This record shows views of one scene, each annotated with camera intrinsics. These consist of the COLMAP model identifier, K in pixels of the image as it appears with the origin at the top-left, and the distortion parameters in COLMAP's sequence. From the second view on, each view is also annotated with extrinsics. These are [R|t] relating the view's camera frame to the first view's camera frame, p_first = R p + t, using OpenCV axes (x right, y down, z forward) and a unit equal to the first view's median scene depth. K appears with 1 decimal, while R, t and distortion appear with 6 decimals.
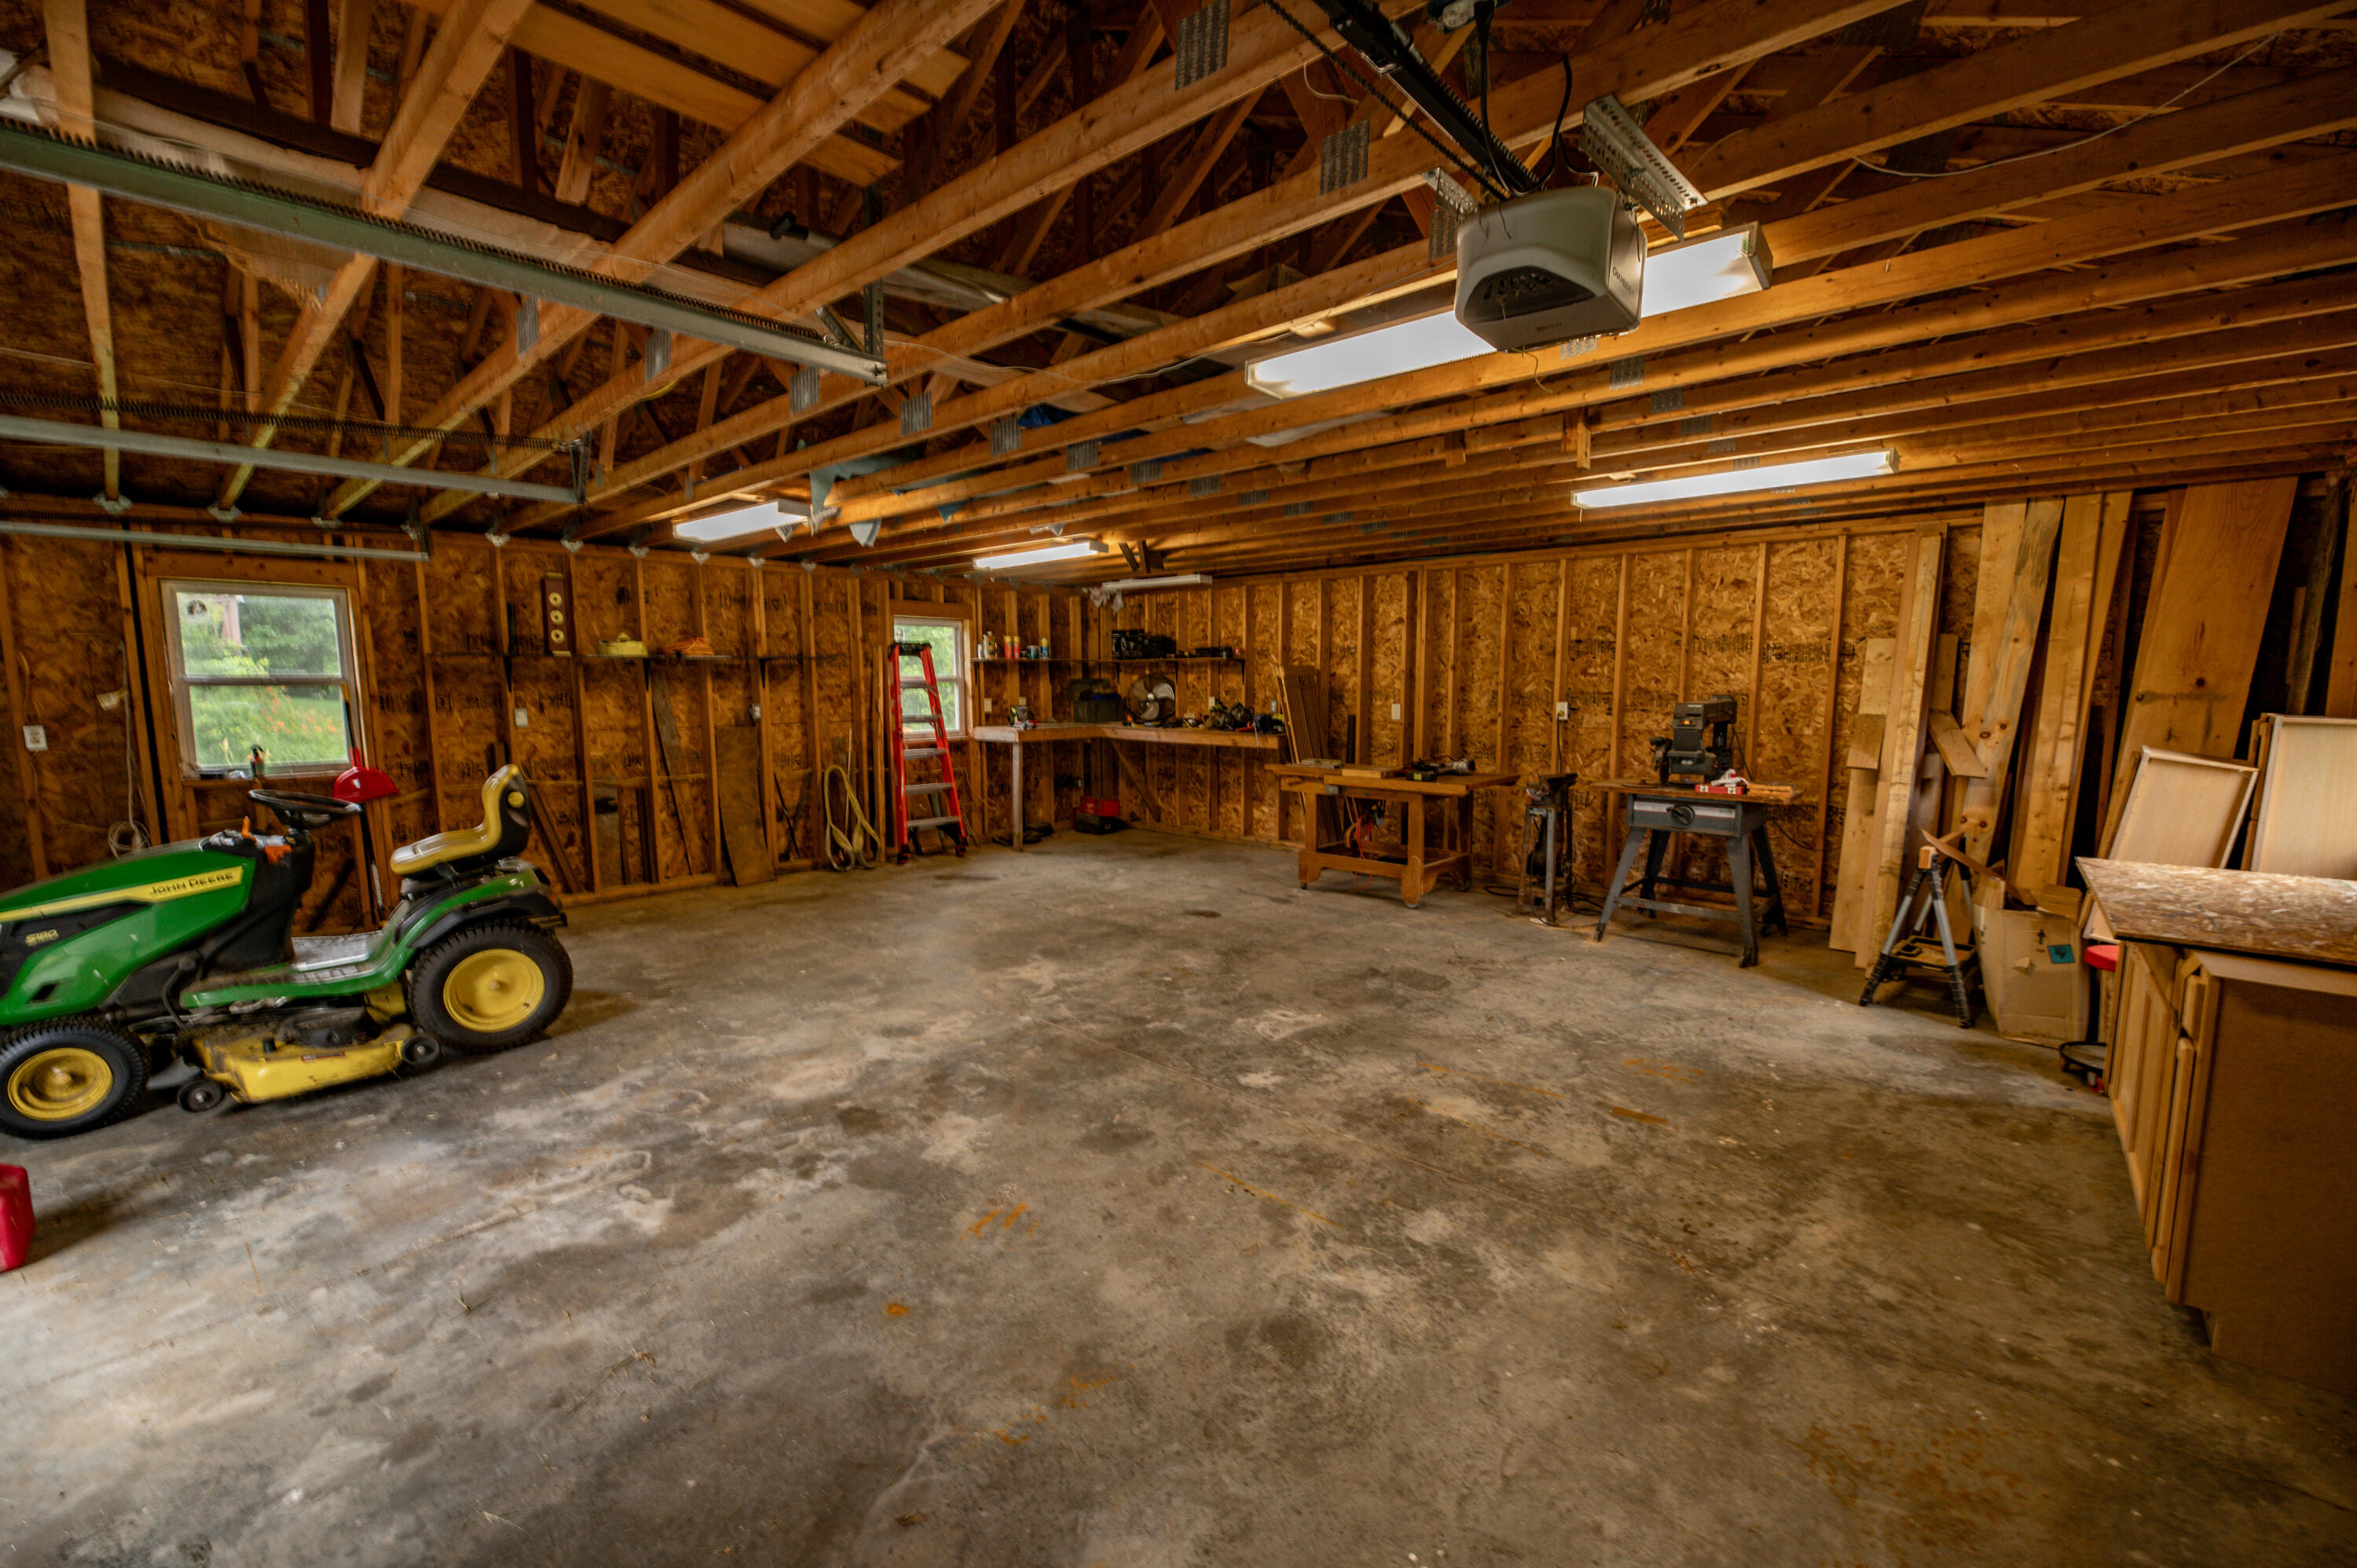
lens RADIAL K [[941.1, 0, 1190.6], [0, 941.1, 785.6], [0, 0, 1]] dist [-0.001132, -0.001975]
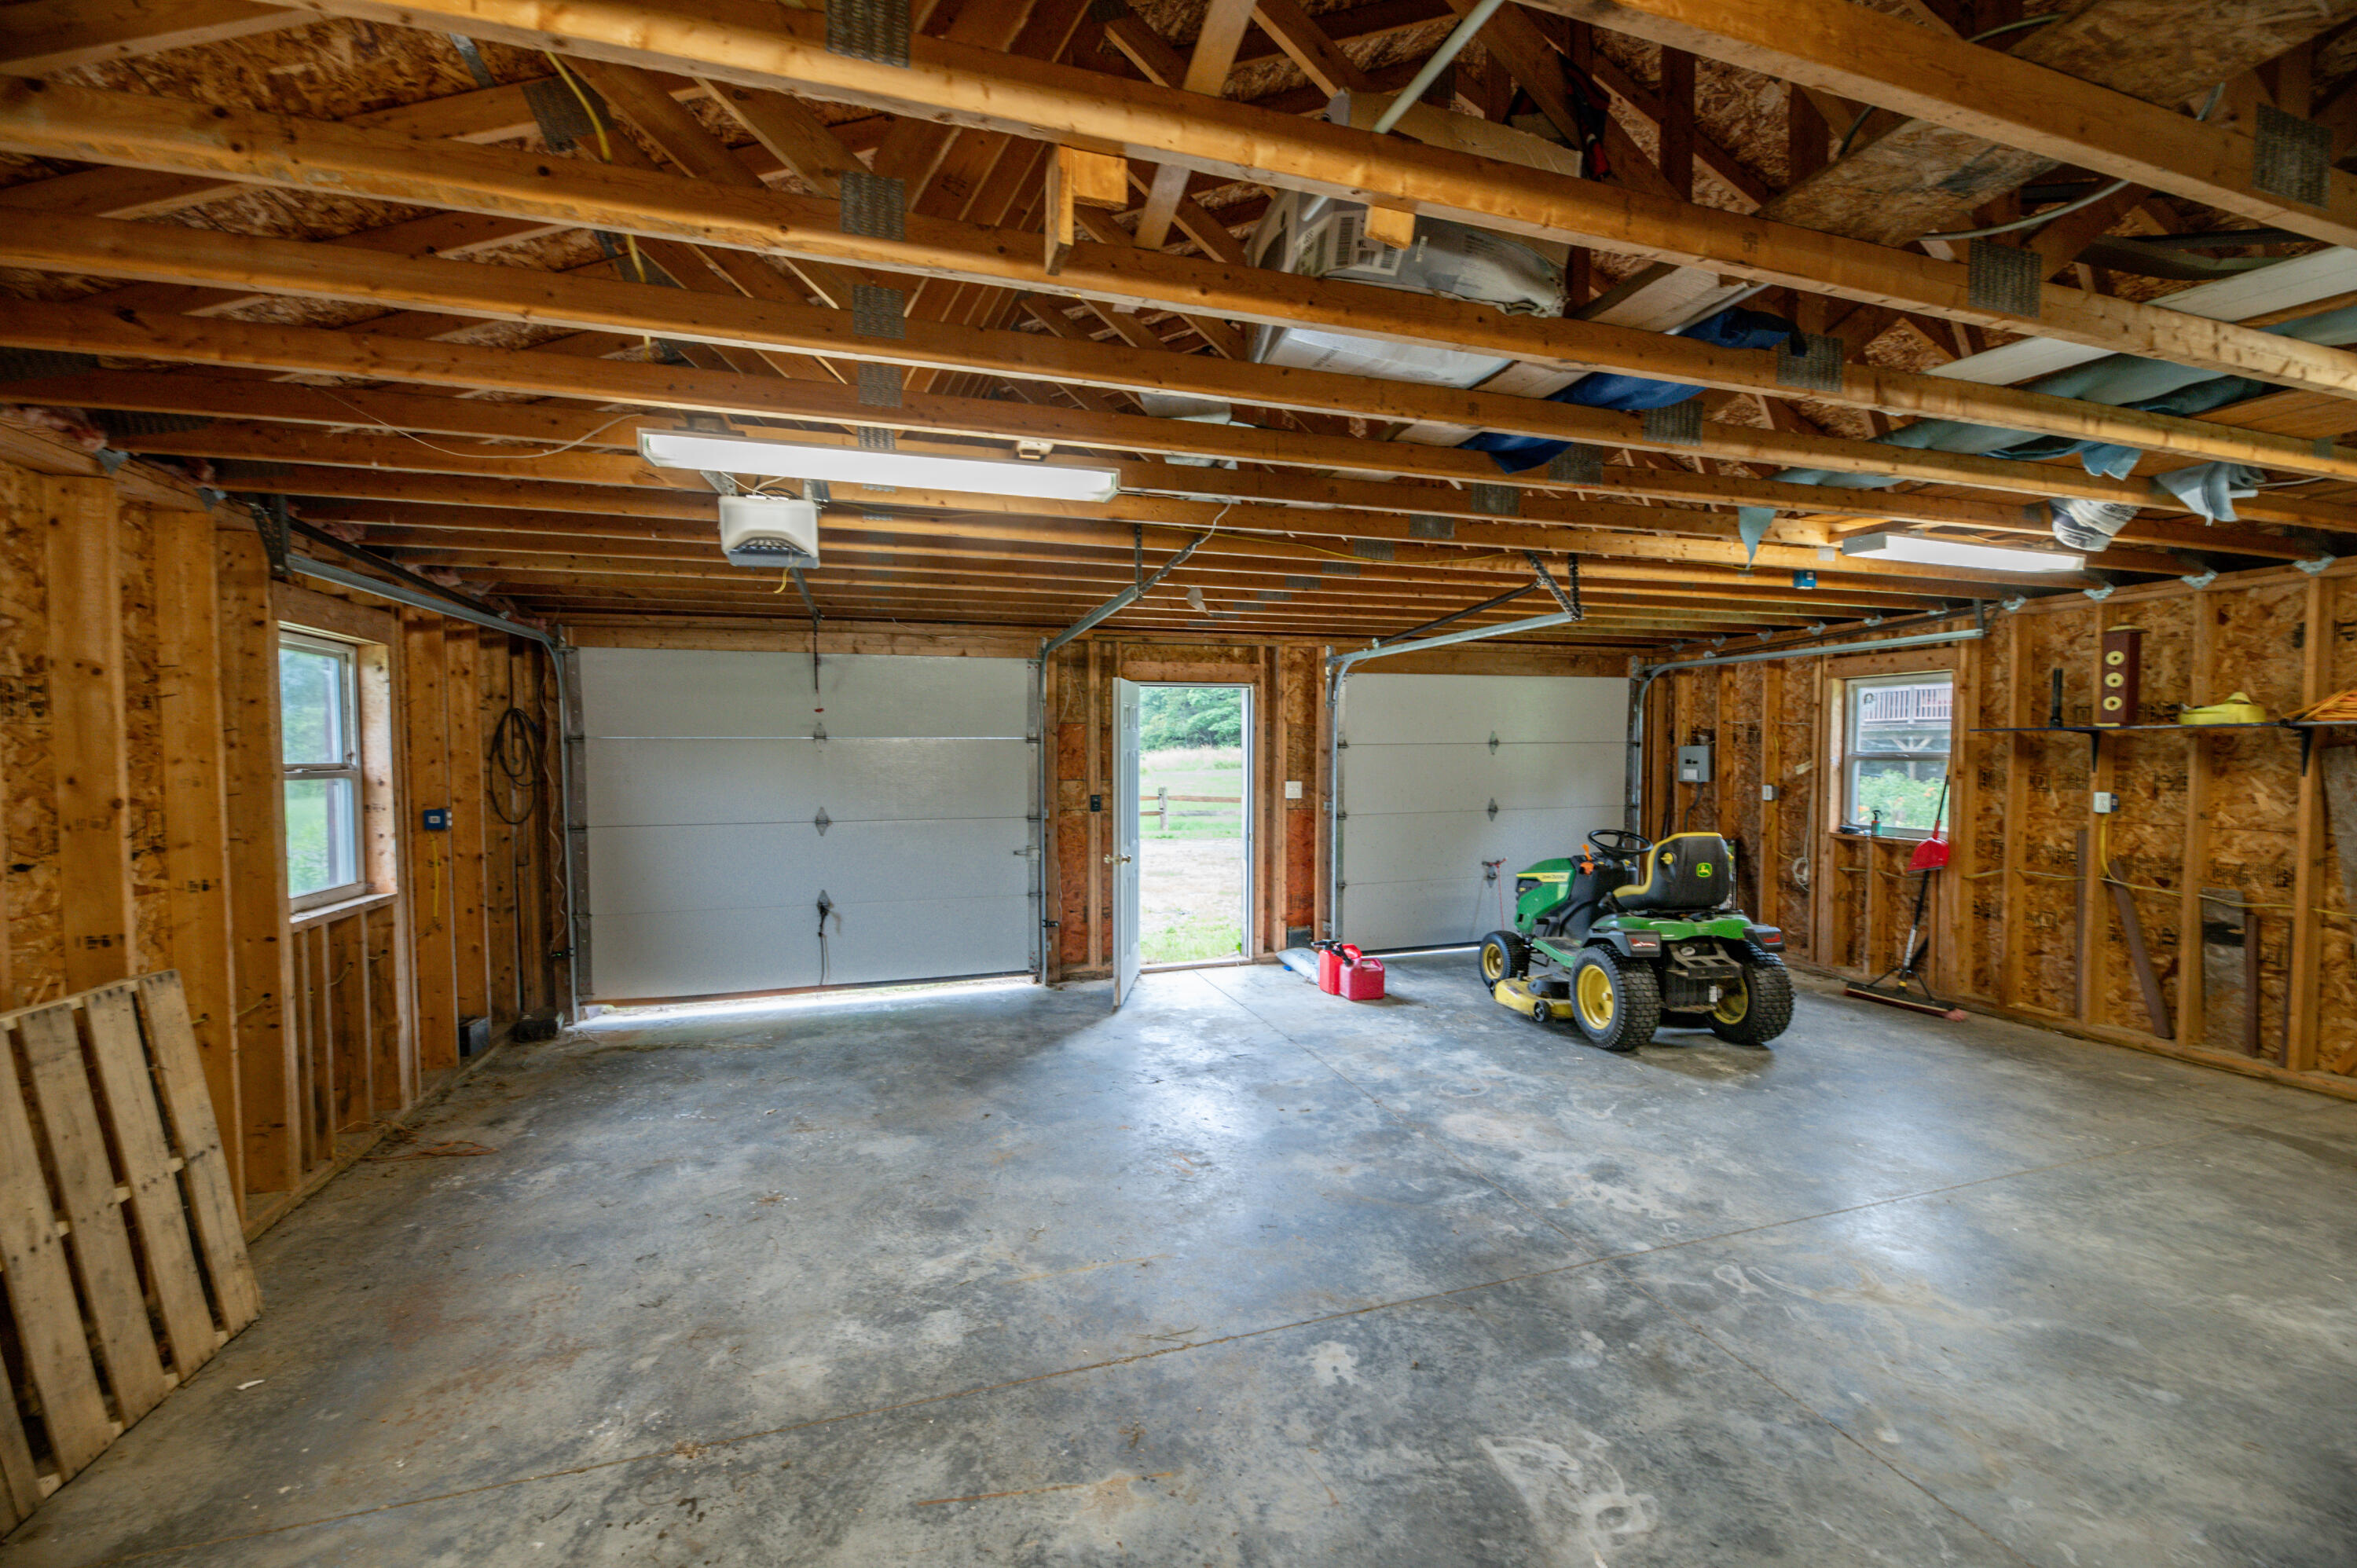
lens RADIAL K [[941.1, 0, 1179.1], [0, 941.1, 790.0], [0, 0, 1]] dist [-0.001132, -0.001975]
pose [[-0.513448, 0.040459, -0.857166, 0.572201], [-0.092681, 0.990430, 0.102266, -0.125979], [0.853101, 0.131952, -0.504785, 0.987139]]
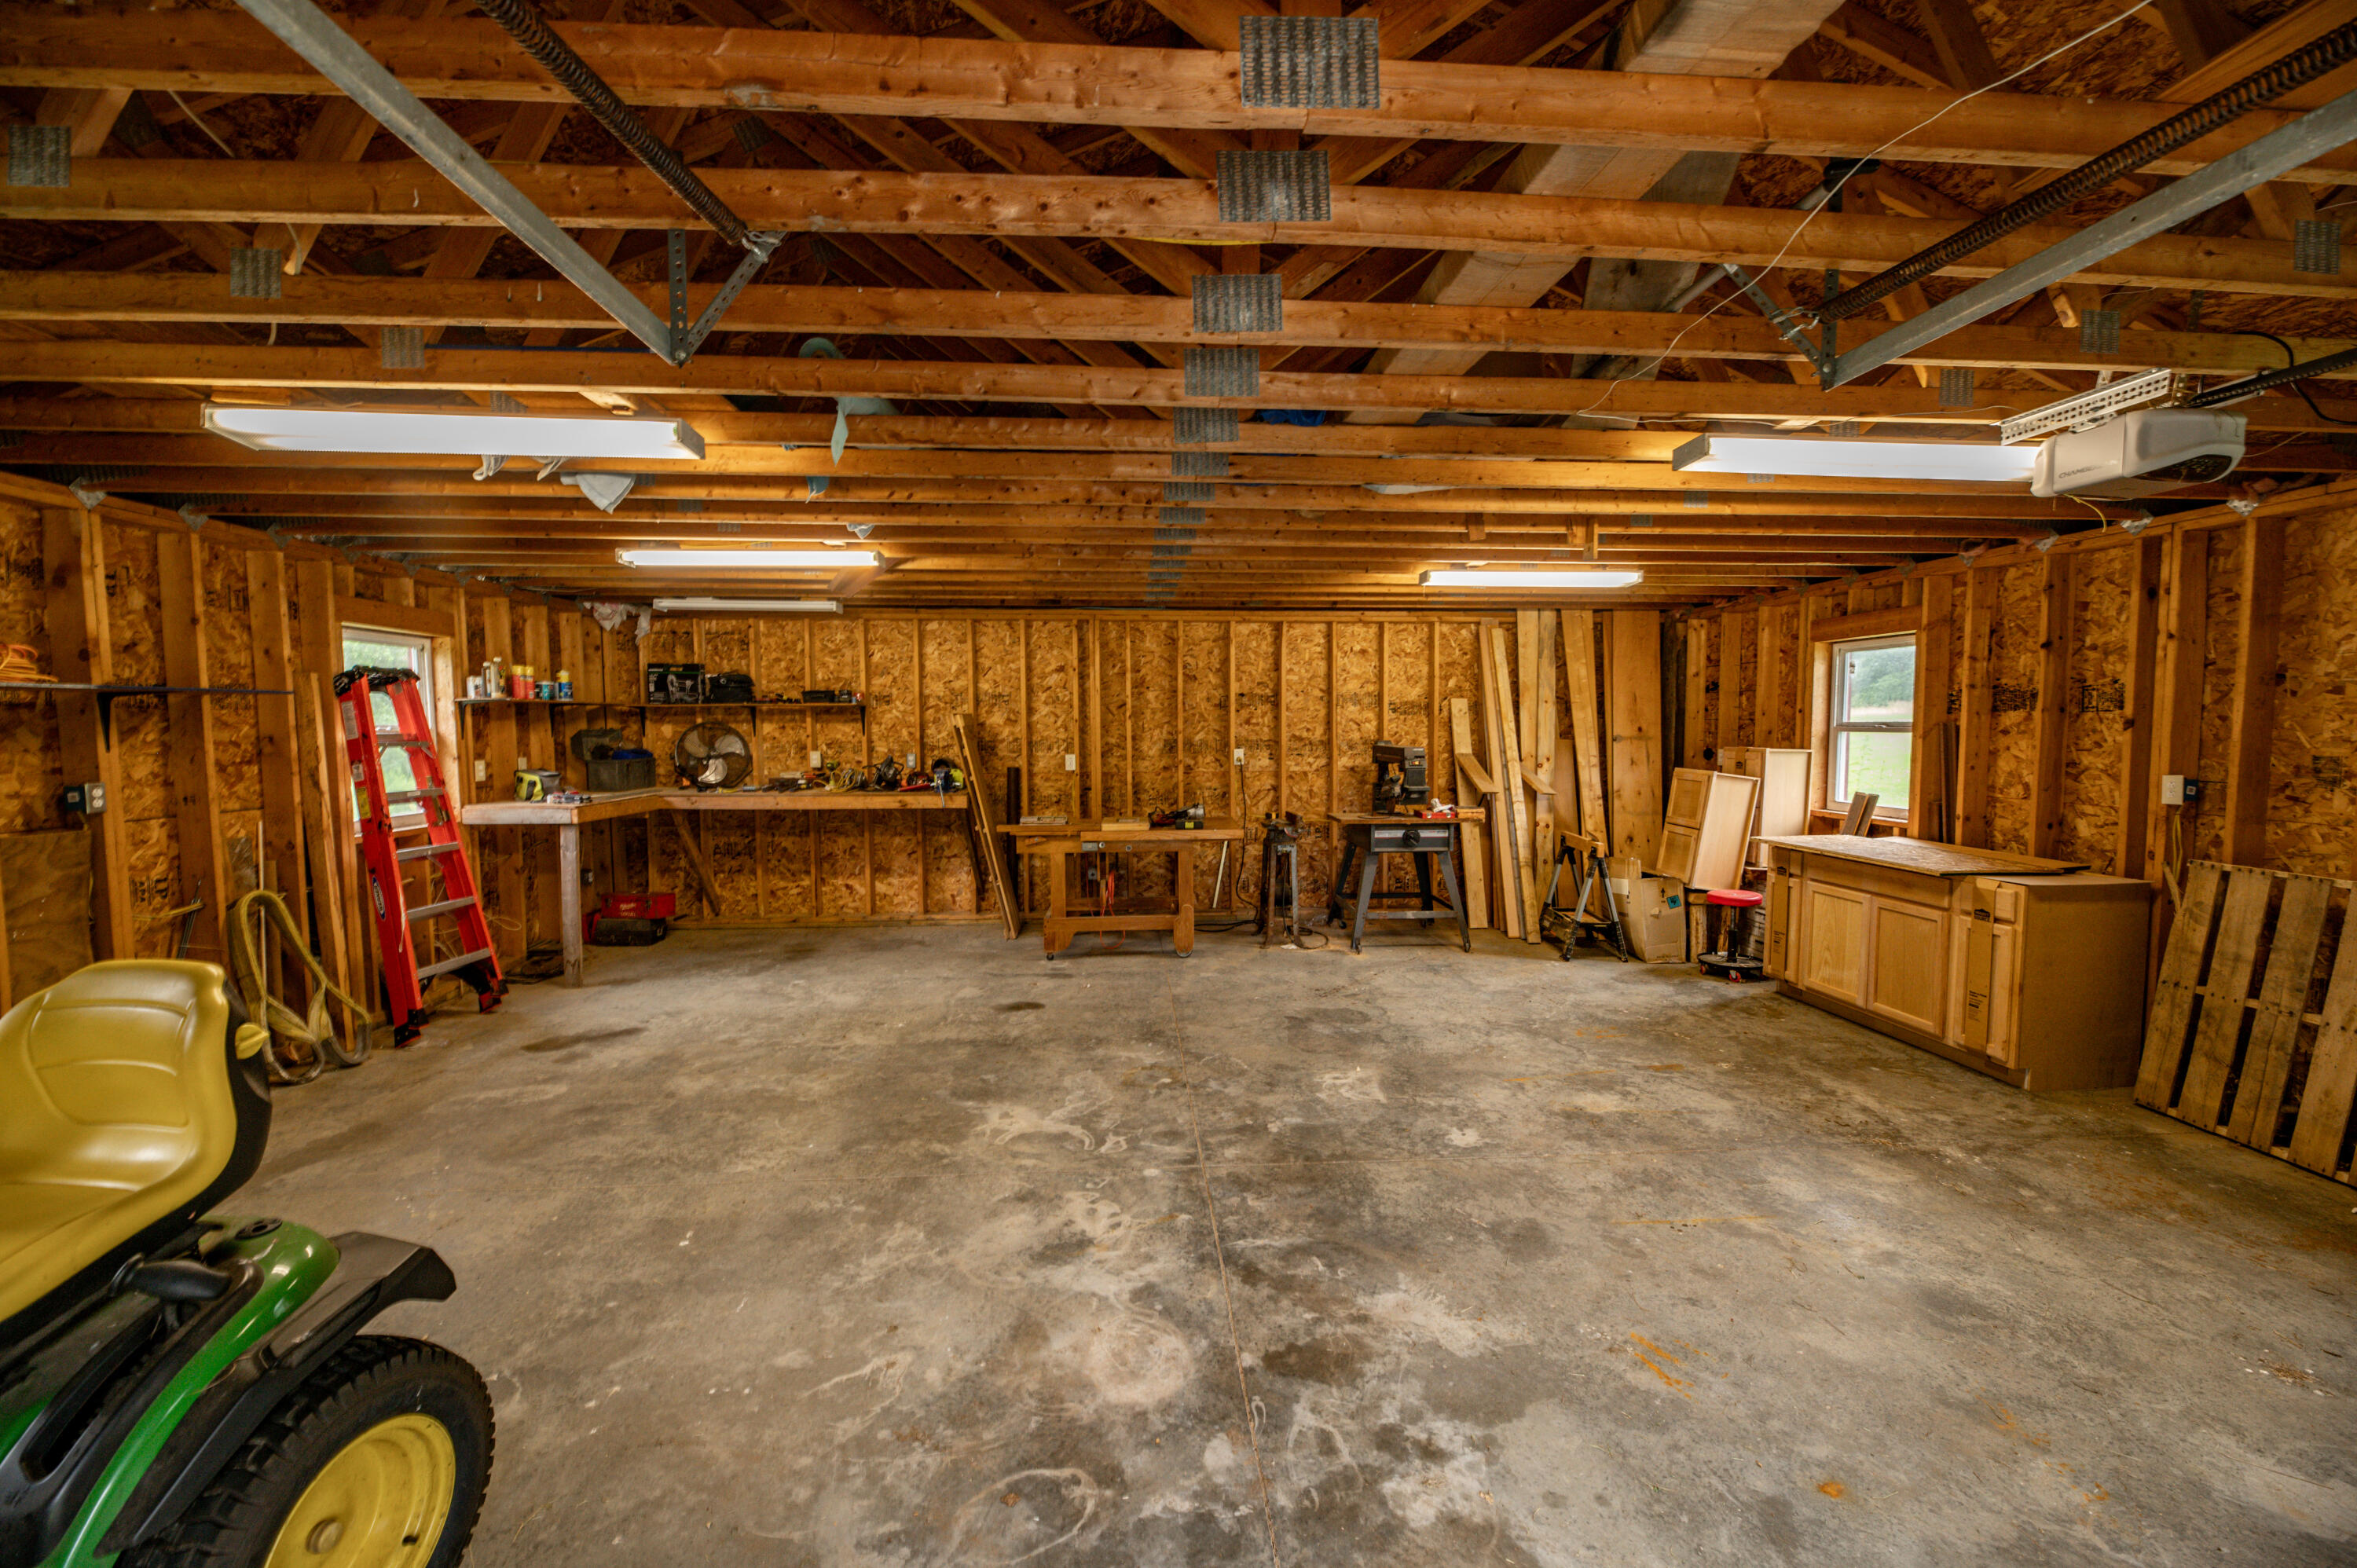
lens RADIAL K [[941.1, 0, 1184.8], [0, 941.1, 777.1], [0, 0, 1]] dist [-0.001132, -0.001975]
pose [[0.697662, -0.039100, 0.715359, -0.671309], [0.082254, 0.996278, -0.025765, -0.048672], [-0.711689, 0.076817, 0.698282, 0.411628]]
